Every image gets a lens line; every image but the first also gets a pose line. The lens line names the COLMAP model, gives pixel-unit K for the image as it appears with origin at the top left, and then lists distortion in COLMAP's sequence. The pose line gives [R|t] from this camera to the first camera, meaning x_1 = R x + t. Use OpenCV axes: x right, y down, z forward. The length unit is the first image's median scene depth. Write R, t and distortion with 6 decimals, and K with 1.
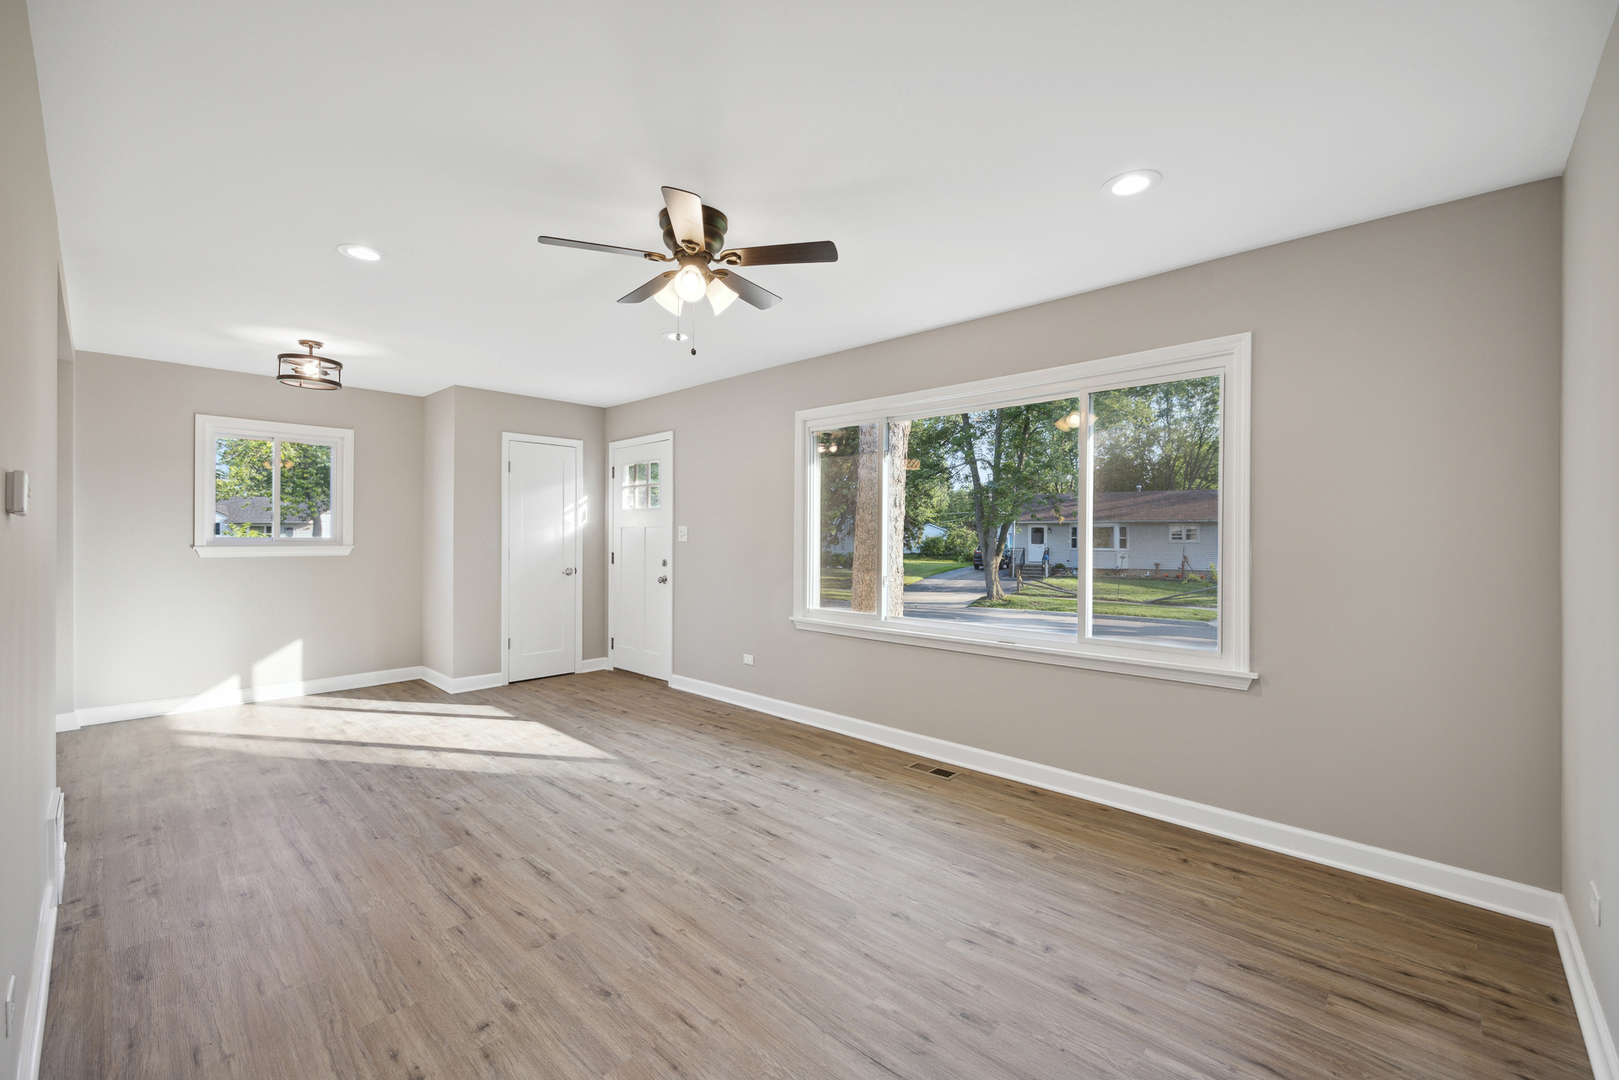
lens RADIAL K [[666.7, 0, 770.3], [0, 666.7, 537.3], [0, 0, 1]] dist [-0.002182, 0.000835]
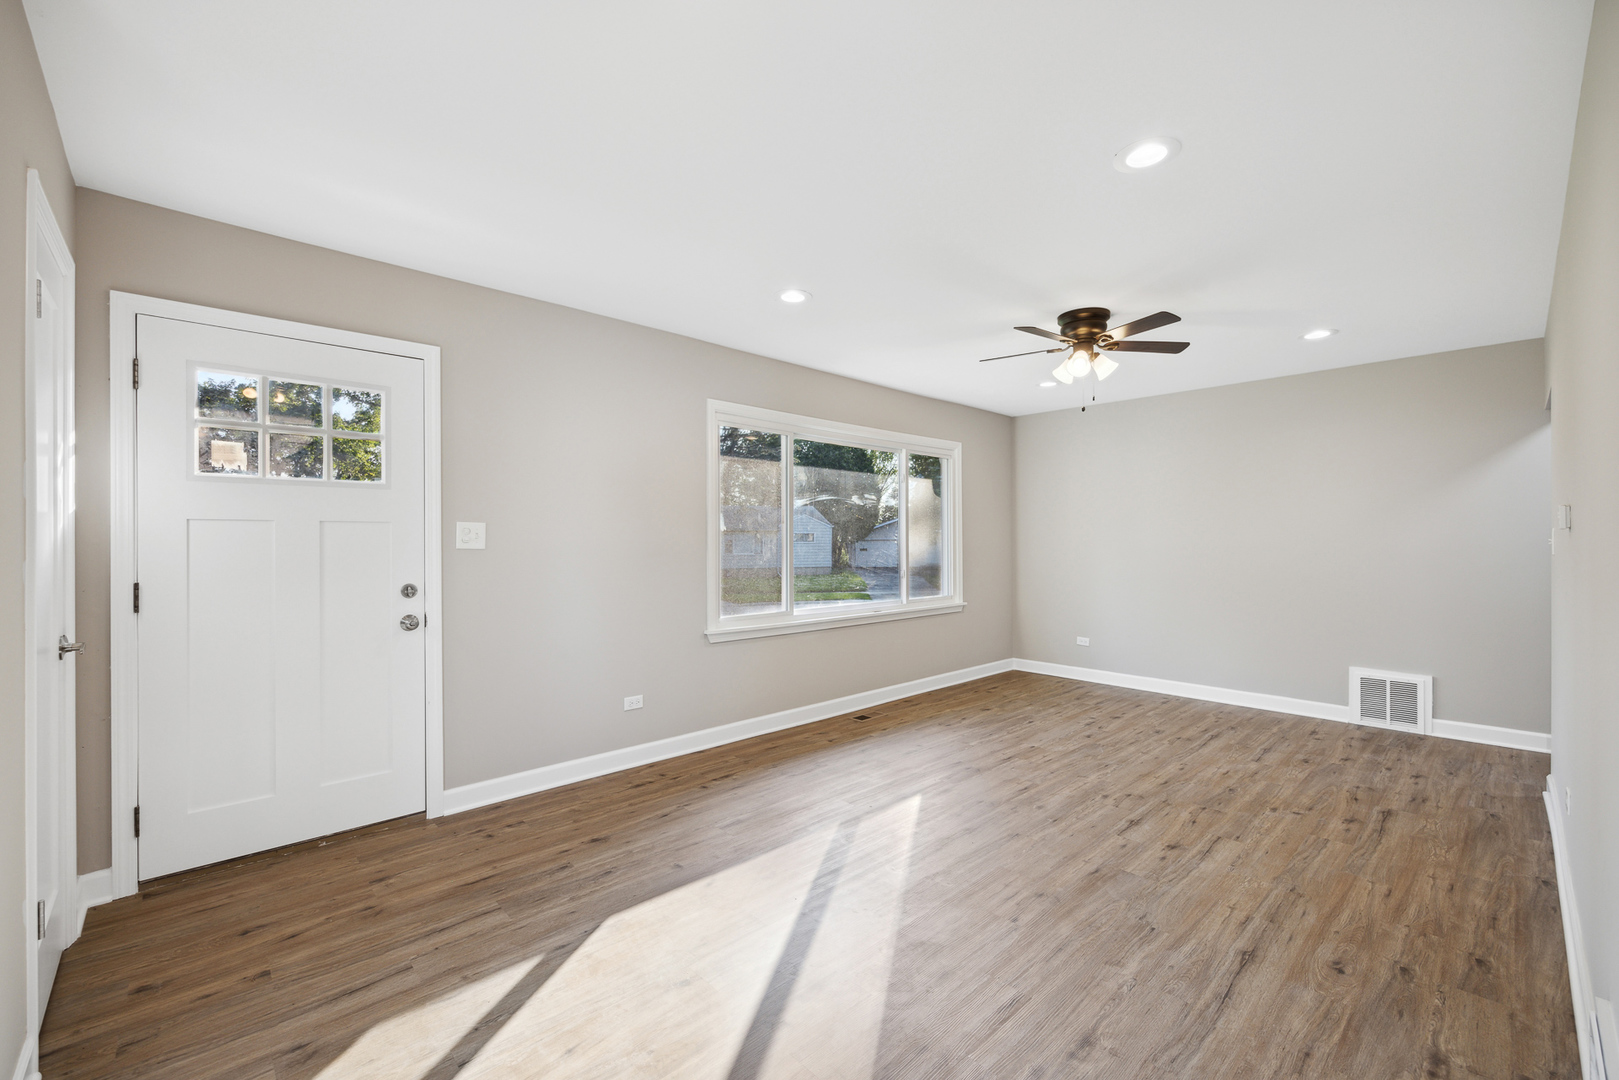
lens RADIAL K [[666.7, 0, 807.0], [0, 666.7, 538.3], [0, 0, 1]] dist [-0.002182, 0.000835]
pose [[0.032459, -0.001827, 0.999471, -1.294392], [0.002110, 0.999996, 0.001759, -0.006218], [-0.999471, 0.002052, 0.032462, 1.290701]]
